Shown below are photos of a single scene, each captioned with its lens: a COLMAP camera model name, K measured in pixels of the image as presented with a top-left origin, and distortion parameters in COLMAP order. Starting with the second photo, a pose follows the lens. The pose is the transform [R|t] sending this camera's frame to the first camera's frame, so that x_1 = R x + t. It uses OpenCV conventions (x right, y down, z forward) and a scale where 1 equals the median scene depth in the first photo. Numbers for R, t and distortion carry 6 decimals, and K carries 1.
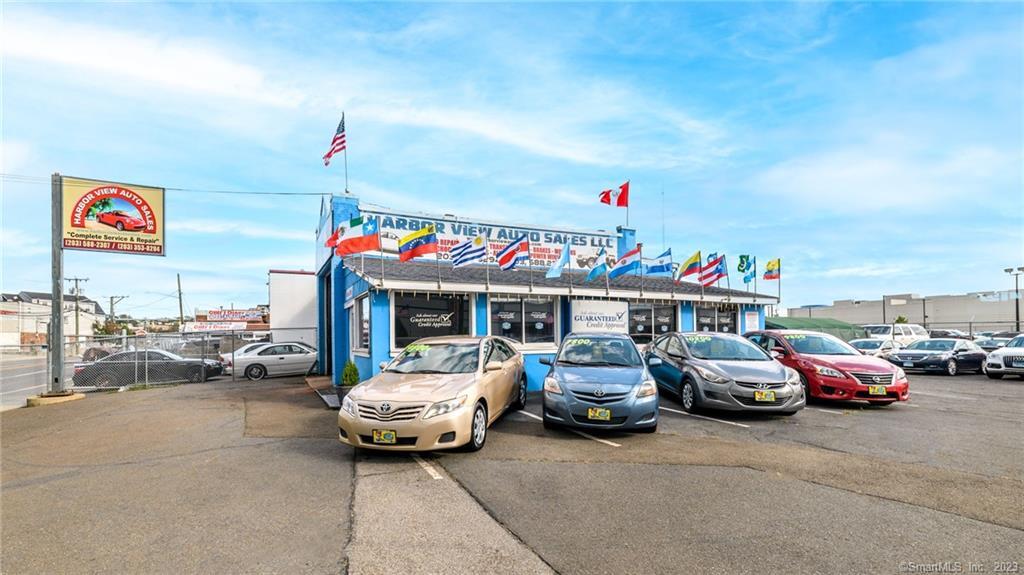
lens RADIAL K [[400.2, 0, 465.3], [0, 400.2, 288.8], [0, 0, 1]] dist [0.001482, 0.000206]
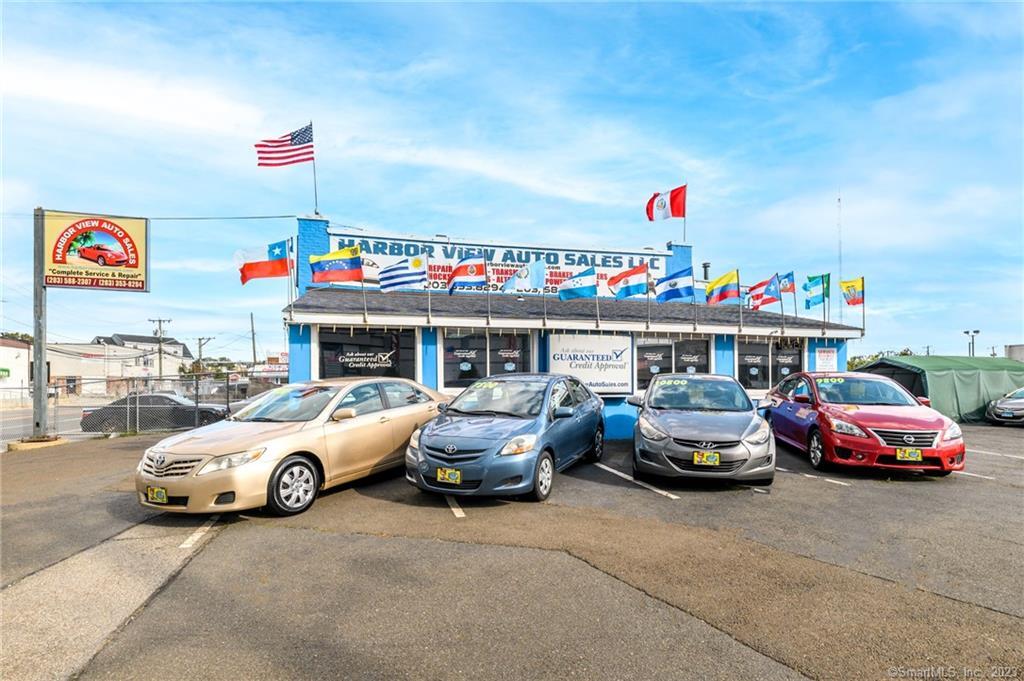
lens RADIAL K [[470.0, 0, 509.6], [0, 470.0, 330.6], [0, 0, 1]] dist [0.003533, 0.000139]
pose [[0.991111, -0.011717, -0.132524, 0.235834], [0.013189, 0.999861, 0.010232, 0.007067], [0.132386, -0.011889, 0.991127, 0.039077]]
